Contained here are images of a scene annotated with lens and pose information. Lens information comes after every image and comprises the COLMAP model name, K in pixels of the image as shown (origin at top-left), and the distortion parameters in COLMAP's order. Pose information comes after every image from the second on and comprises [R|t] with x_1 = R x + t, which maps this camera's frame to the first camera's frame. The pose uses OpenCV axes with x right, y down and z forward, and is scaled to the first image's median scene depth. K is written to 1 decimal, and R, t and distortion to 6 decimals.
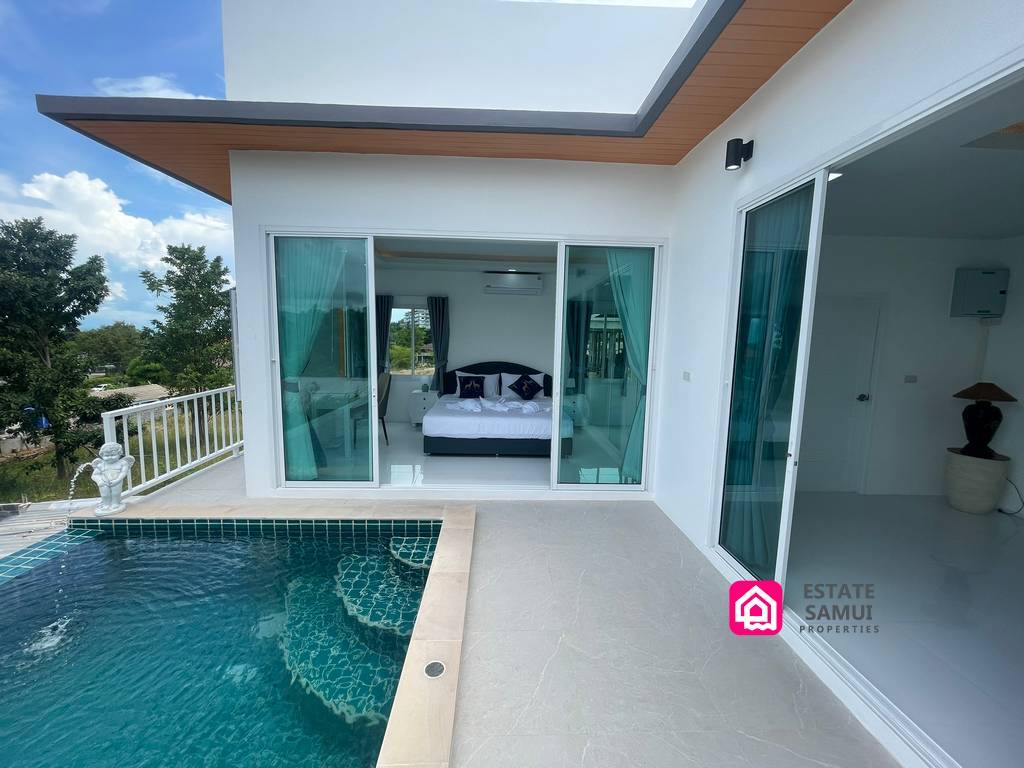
lens RADIAL K [[412.5, 0, 514.8], [0, 412.5, 385.3], [0, 0, 1]] dist [-0.003982, -0.000355]
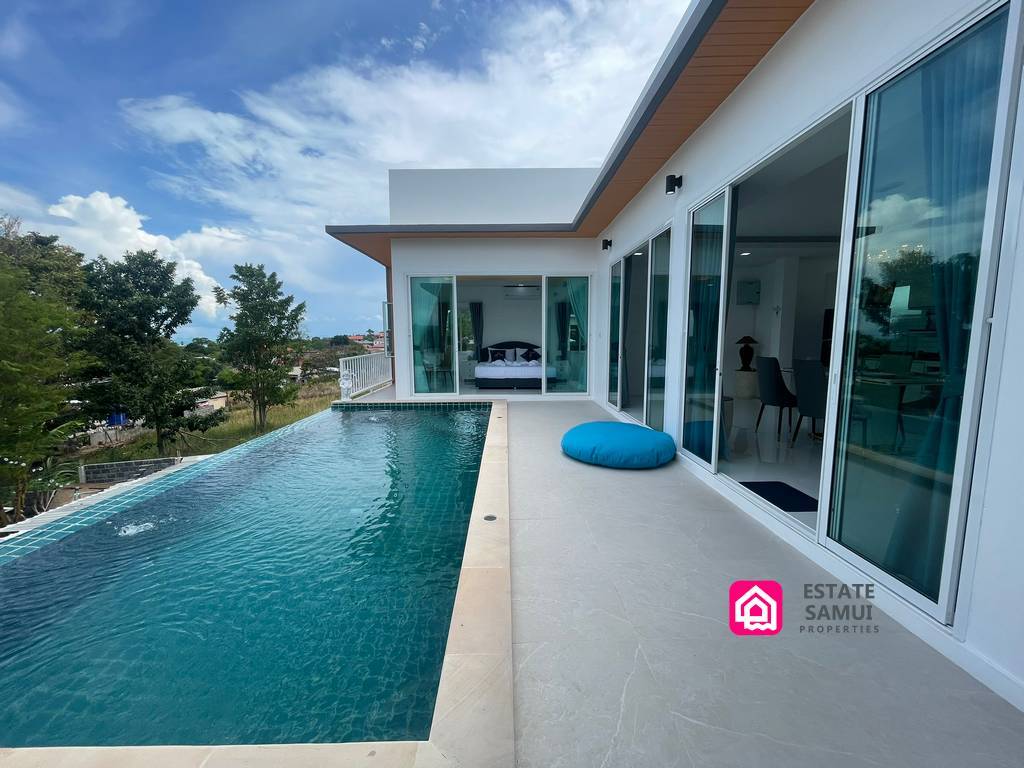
lens RADIAL K [[412.5, 0, 504.4], [0, 412.5, 382.9], [0, 0, 1]] dist [-0.003982, -0.000355]
pose [[0.998325, -0.022548, -0.053283, 0.006249], [0.022198, 0.999728, -0.007147, 0.115665], [0.053430, 0.005953, 0.998554, -0.609226]]
